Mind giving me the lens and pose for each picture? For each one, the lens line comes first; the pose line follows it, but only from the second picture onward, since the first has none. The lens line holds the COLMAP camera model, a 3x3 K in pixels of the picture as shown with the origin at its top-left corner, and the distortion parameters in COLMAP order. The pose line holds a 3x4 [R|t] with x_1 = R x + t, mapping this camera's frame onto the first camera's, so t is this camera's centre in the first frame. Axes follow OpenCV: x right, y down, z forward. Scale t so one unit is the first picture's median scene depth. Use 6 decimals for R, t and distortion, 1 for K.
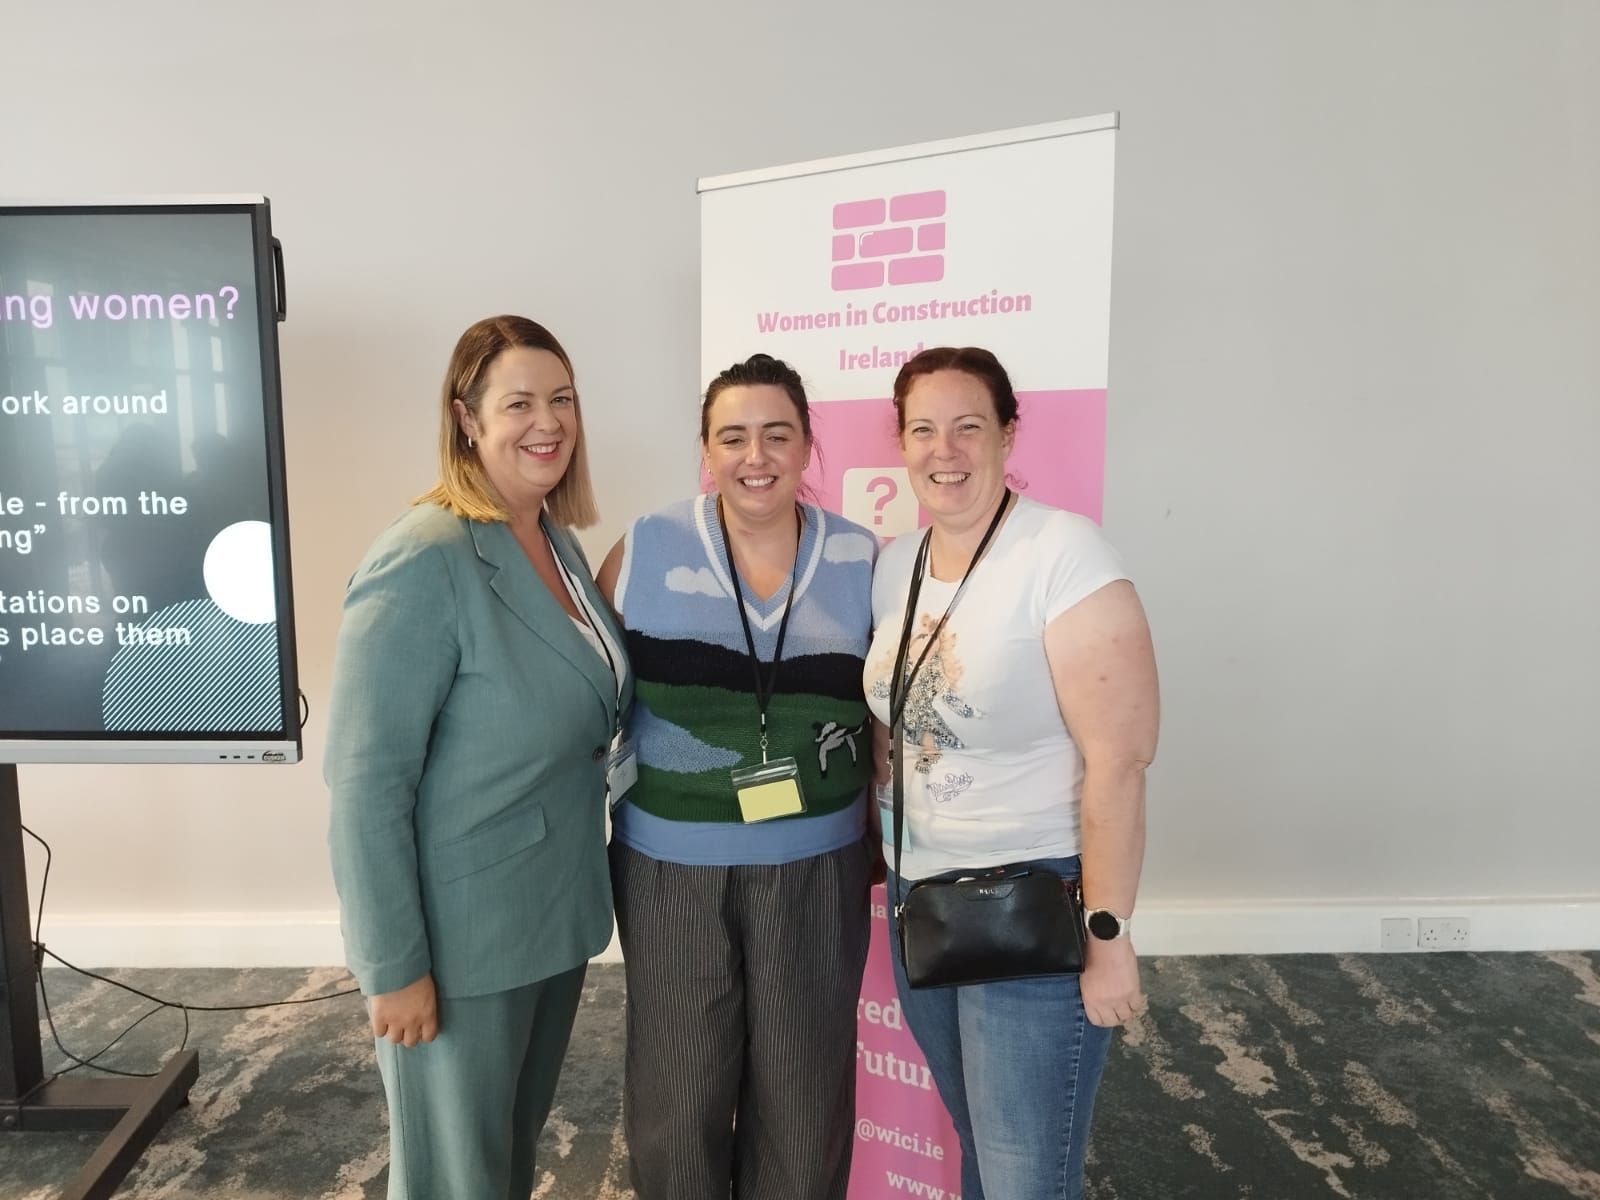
lens RADIAL K [[1230.3, 0, 793.6], [0, 1230.3, 601.1], [0, 0, 1]] dist [0.004967, 0.007626]
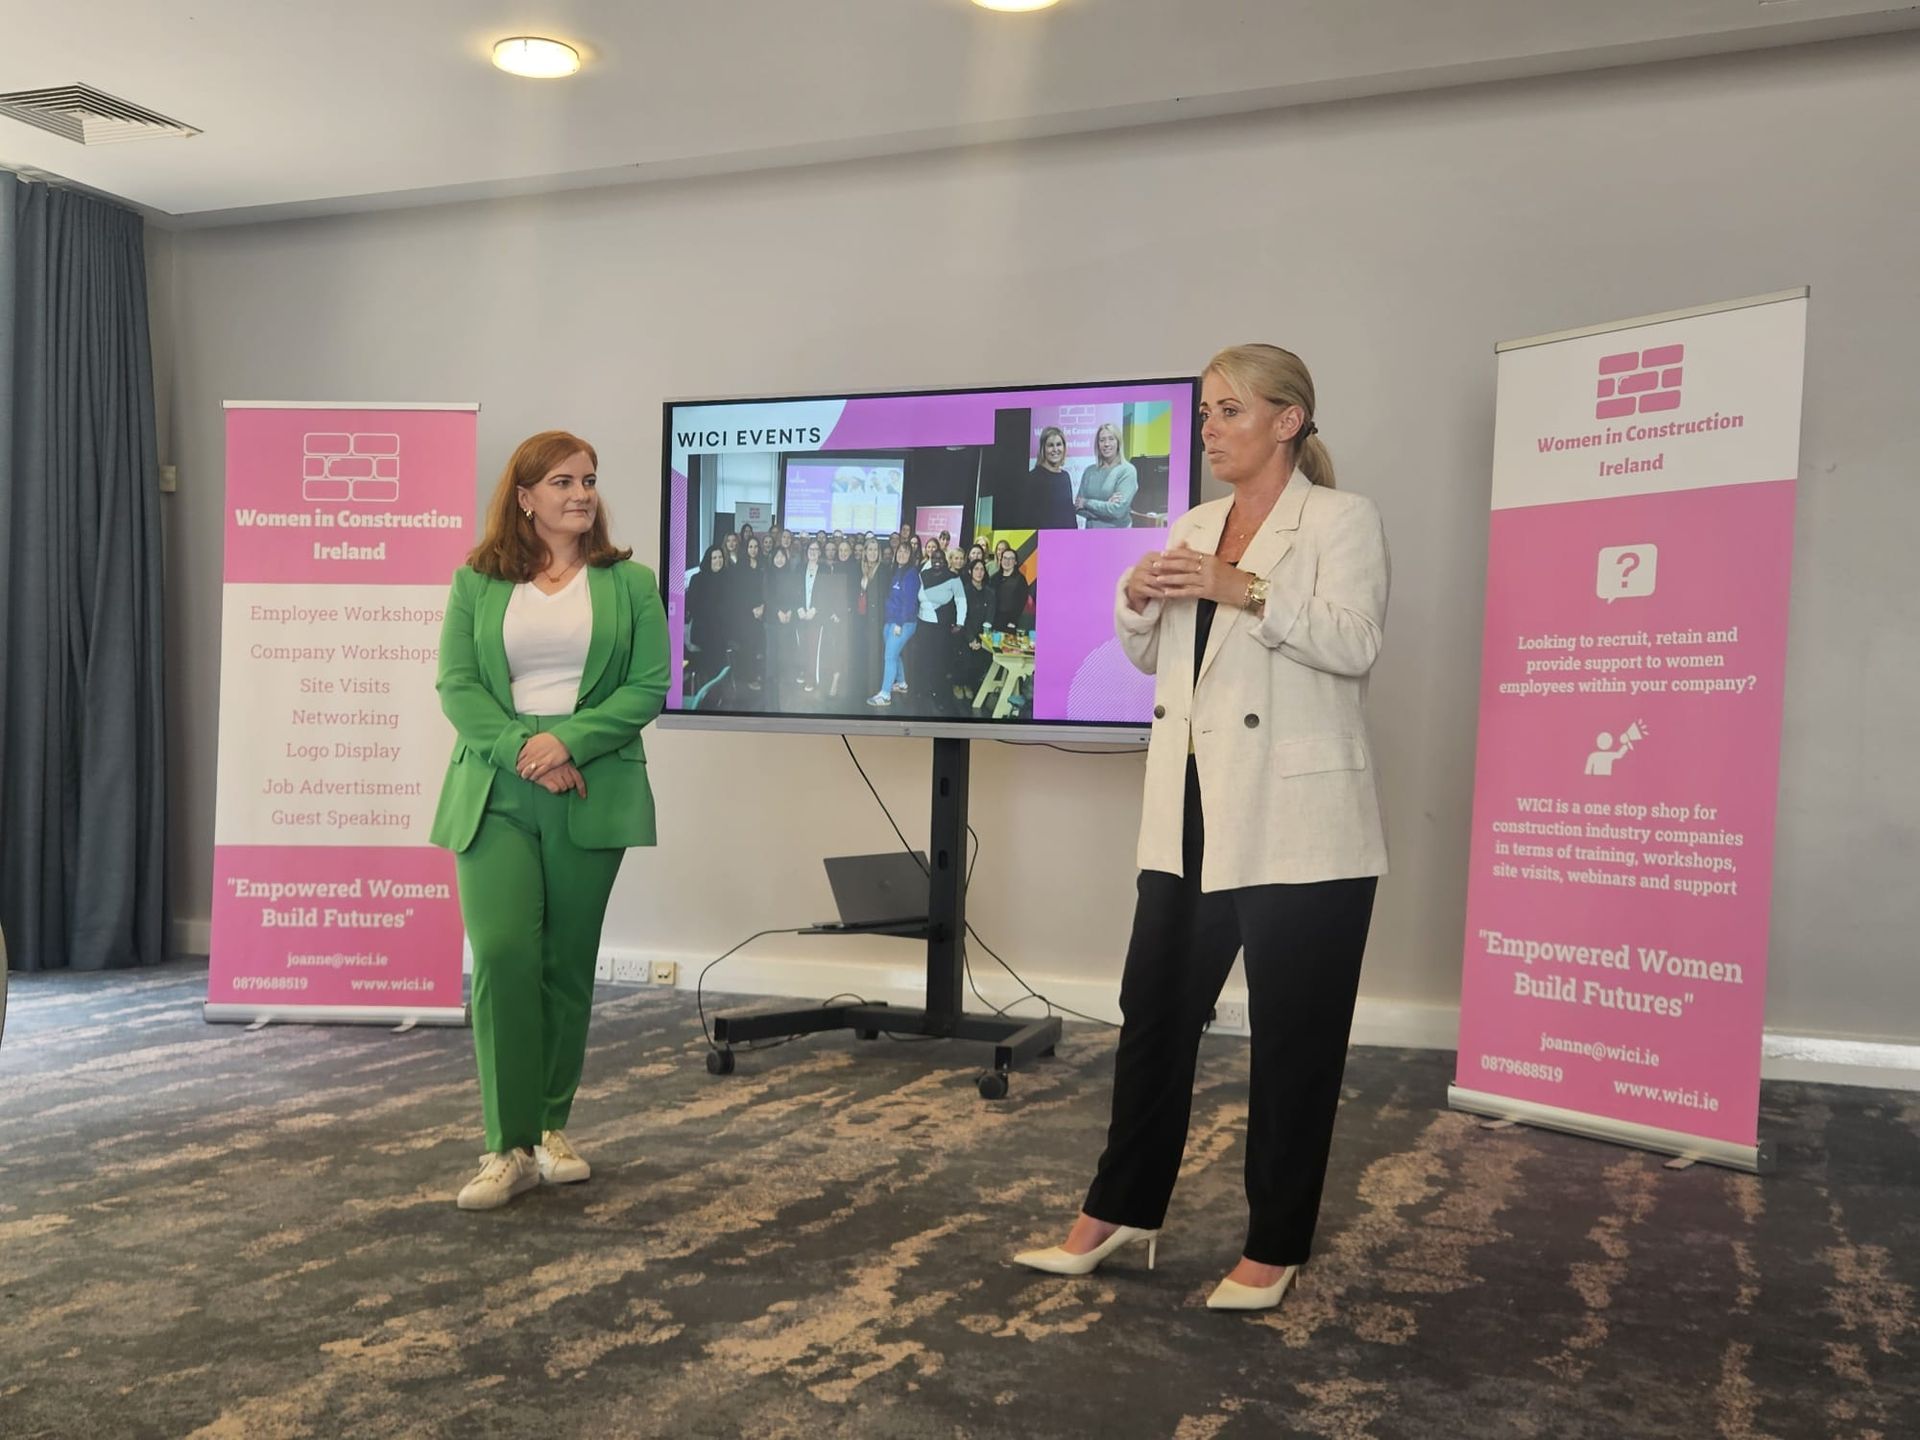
lens RADIAL K [[1963.8, 0, 838.4], [0, 1963.8, 711.7], [0, 0, 1]] dist [0.029027, 0.000000]
pose [[0.907979, 0.029006, -0.418009, 0.193196], [-0.083862, 0.989996, -0.113466, 0.386145], [0.410537, 0.138080, 0.901329, -1.266783]]
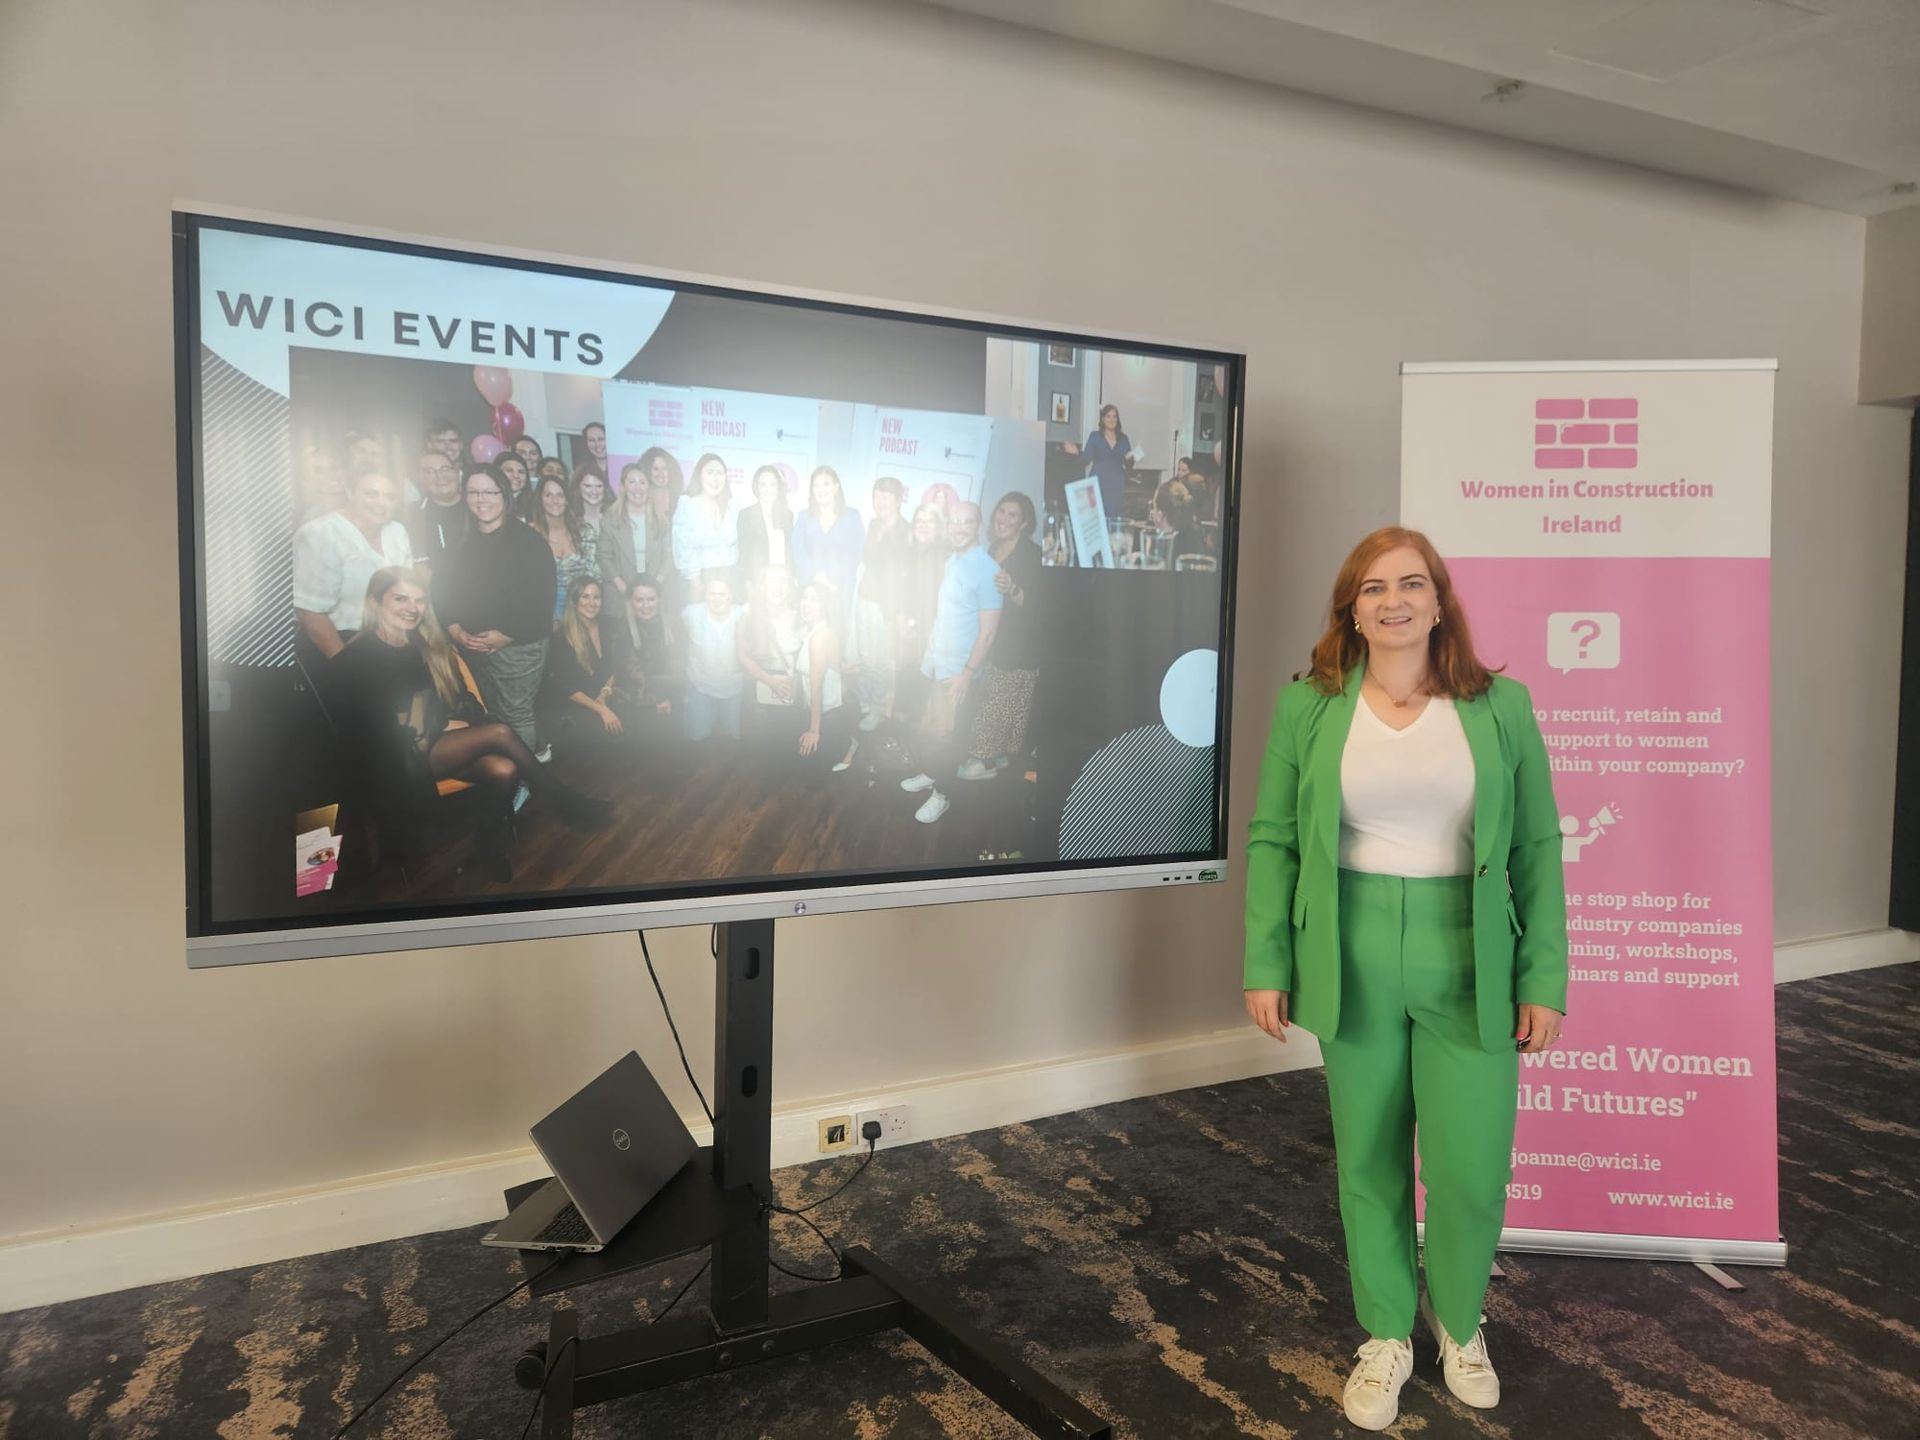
lens RADIAL K [[1330.5, 0, 1012.1], [0, 1330.5, 695.1], [0, 0, 1]] dist [0.042933, -0.036035]
pose [[0.889675, -0.003262, 0.456583, -1.055233], [0.029497, 0.998296, -0.050344, 0.025554], [-0.455641, 0.058257, 0.888255, 0.067334]]
